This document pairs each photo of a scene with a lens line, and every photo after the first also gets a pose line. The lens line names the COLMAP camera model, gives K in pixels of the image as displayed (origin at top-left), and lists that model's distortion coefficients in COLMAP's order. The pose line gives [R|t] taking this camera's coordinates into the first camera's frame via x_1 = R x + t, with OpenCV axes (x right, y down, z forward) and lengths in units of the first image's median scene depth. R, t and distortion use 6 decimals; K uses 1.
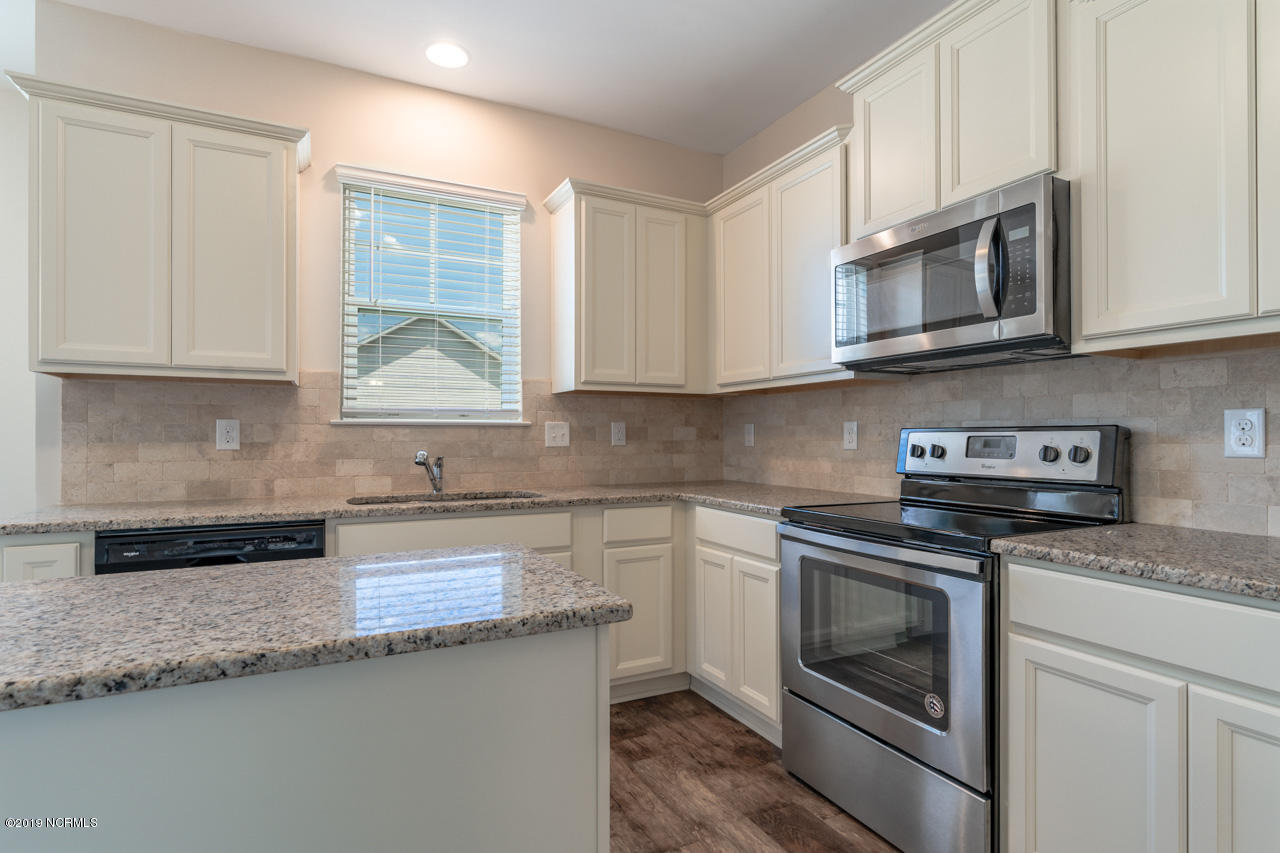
lens RADIAL K [[621.7, 0, 644.4], [0, 621.7, 429.4], [0, 0, 1]] dist [-0.014808, 0.001554]
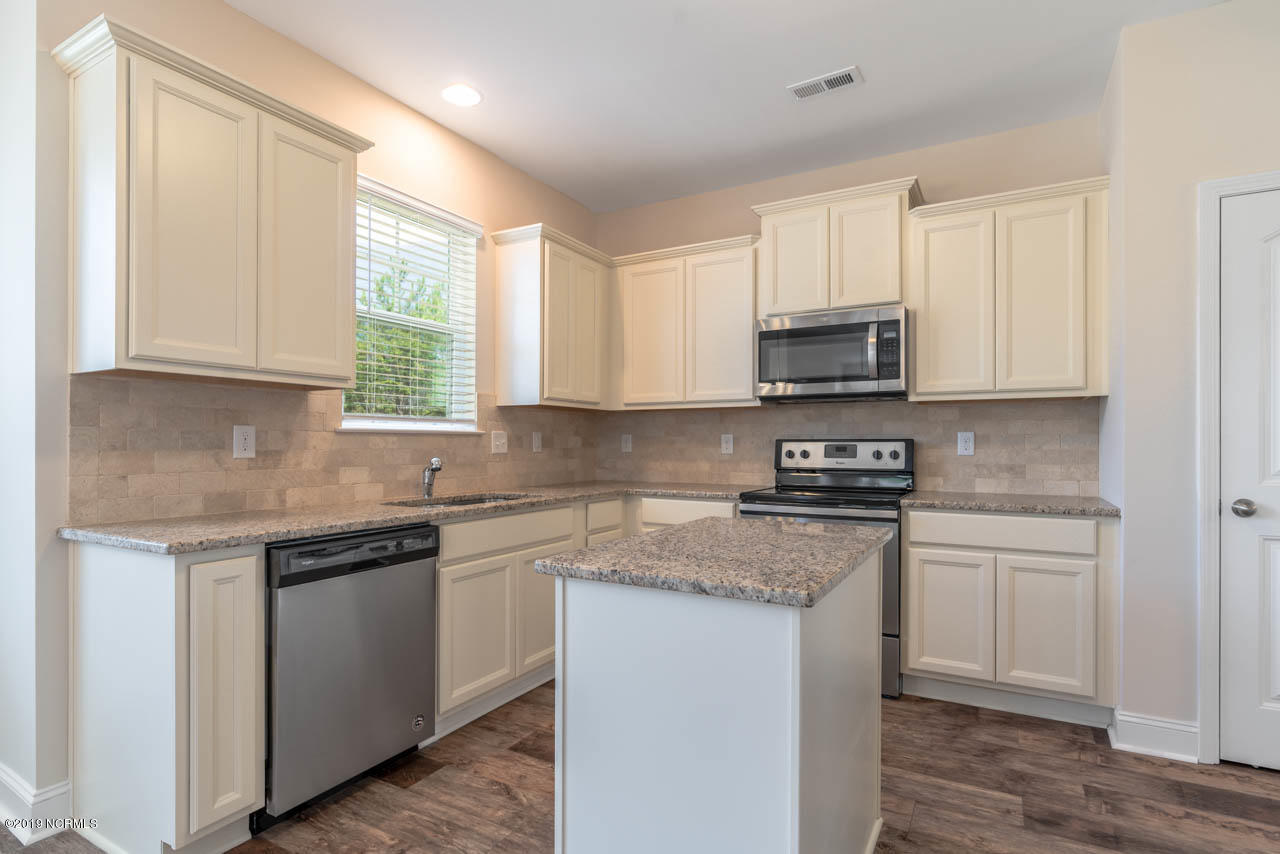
lens RADIAL K [[621.7, 0, 630.8], [0, 621.7, 436.6], [0, 0, 1]] dist [-0.014808, 0.001554]
pose [[0.842034, 0.008151, 0.539362, -0.725260], [-0.008018, 0.999964, -0.002594, -0.001997], [-0.539364, -0.002140, 0.842070, -0.094293]]
